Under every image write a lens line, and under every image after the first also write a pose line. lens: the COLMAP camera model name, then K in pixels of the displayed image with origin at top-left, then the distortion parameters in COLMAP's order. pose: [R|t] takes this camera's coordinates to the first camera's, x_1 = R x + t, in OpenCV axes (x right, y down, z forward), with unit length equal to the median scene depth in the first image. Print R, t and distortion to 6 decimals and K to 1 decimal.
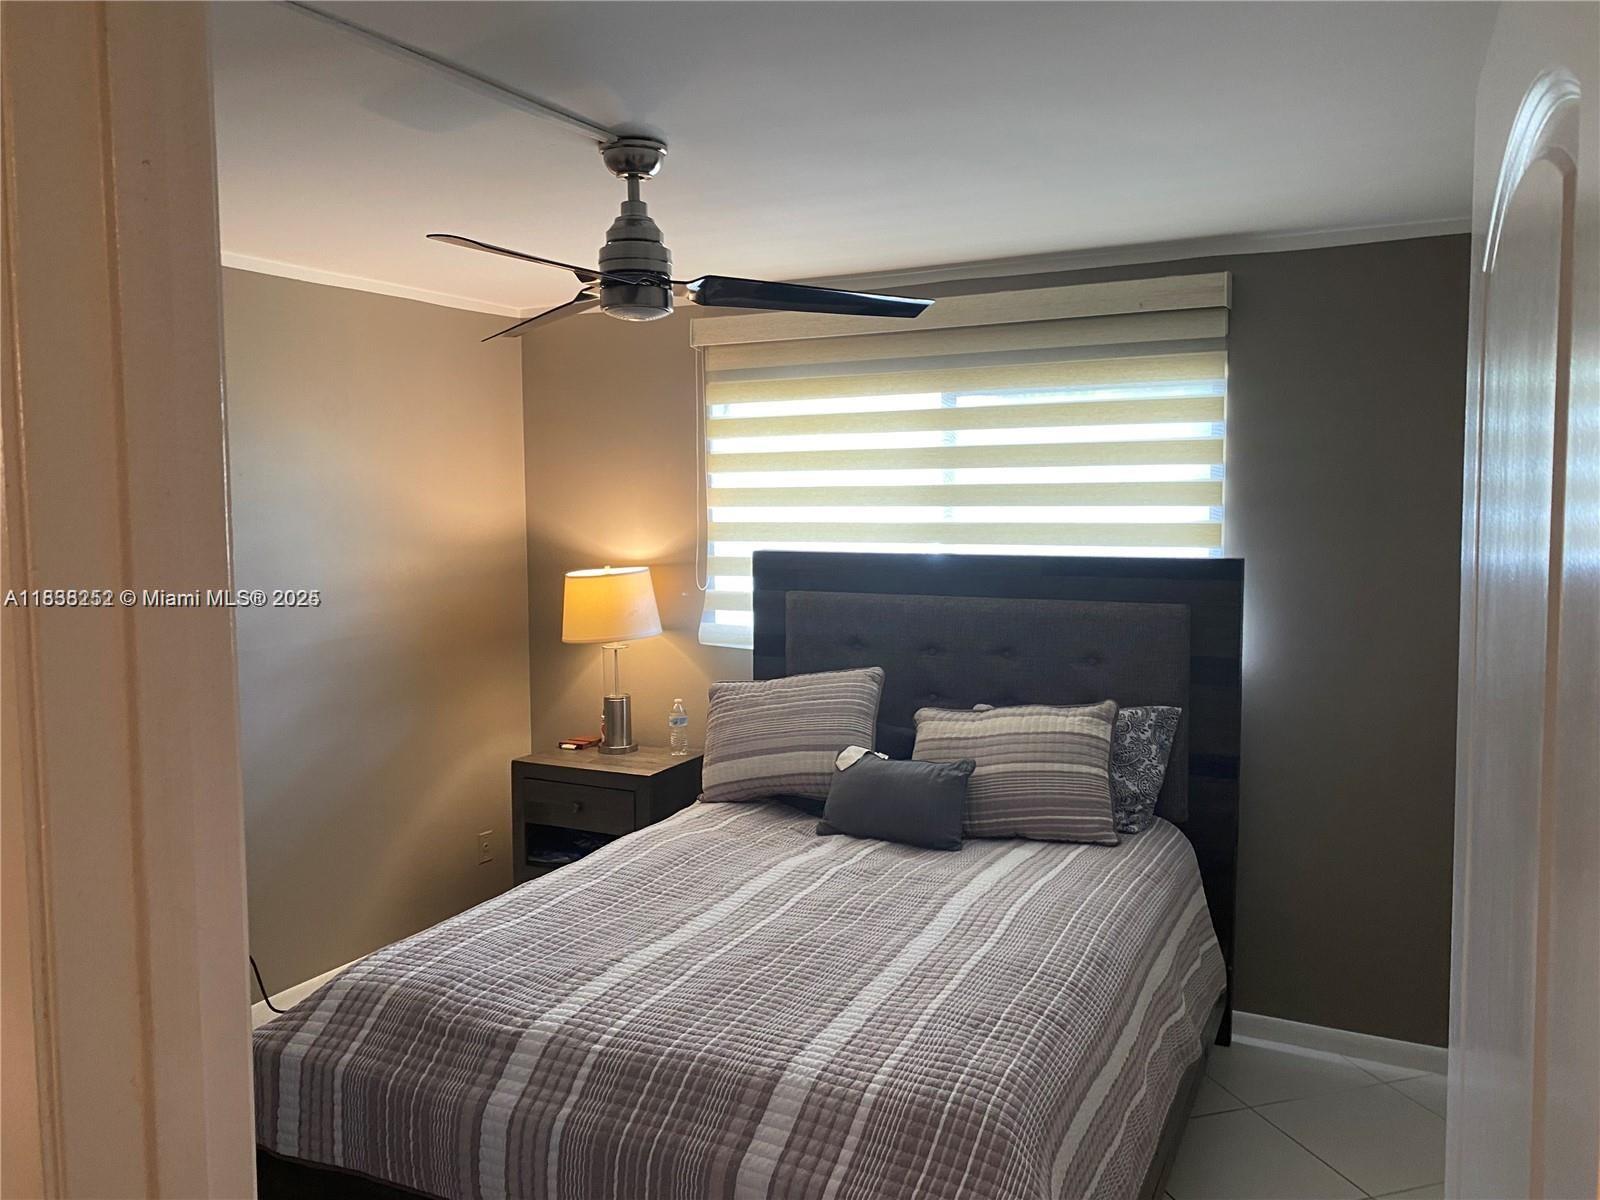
lens RADIAL K [[1212.2, 0, 799.8], [0, 1212.2, 593.0], [0, 0, 1]] dist [0.016131, -0.001231]
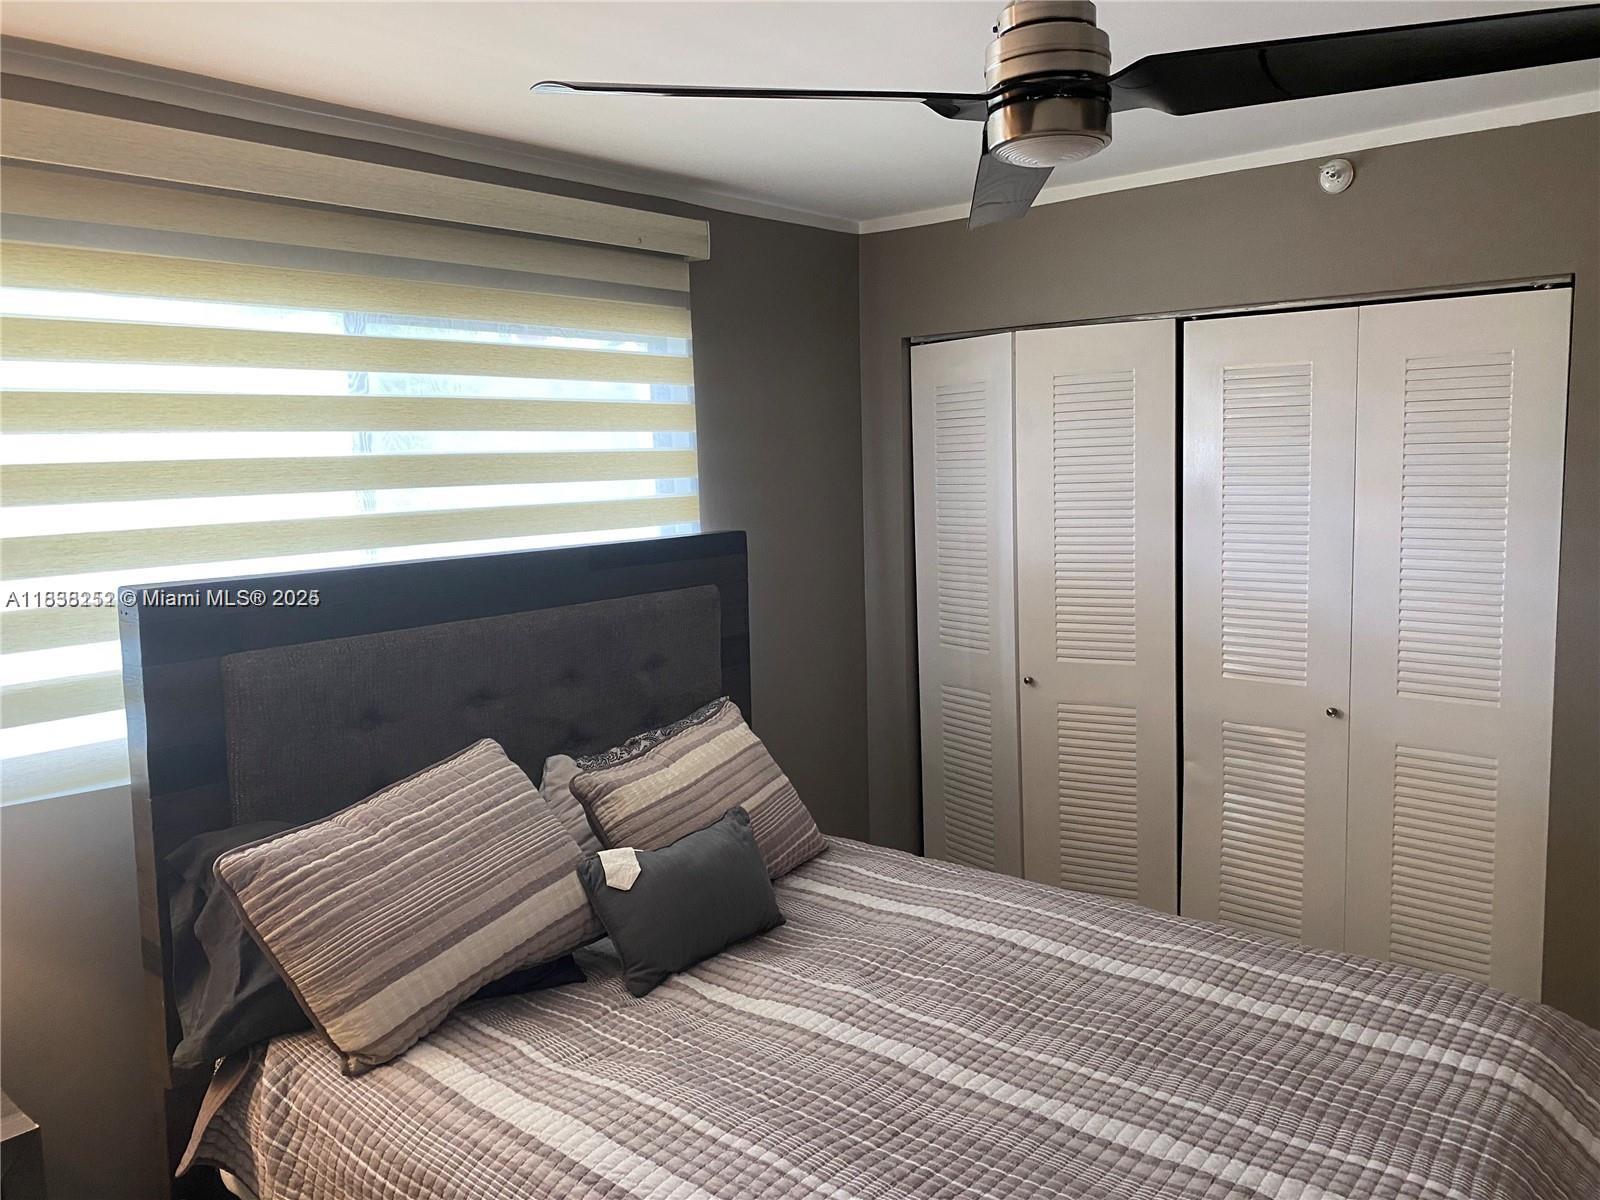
lens RADIAL K [[1212.2, 0, 801.4], [0, 1212.2, 600.5], [0, 0, 1]] dist [0.016131, -0.001231]
pose [[0.221970, -0.113410, 0.968436, -0.537726], [0.104794, 0.990235, 0.091943, -0.055085], [-0.969406, 0.081078, 0.231687, 0.716851]]
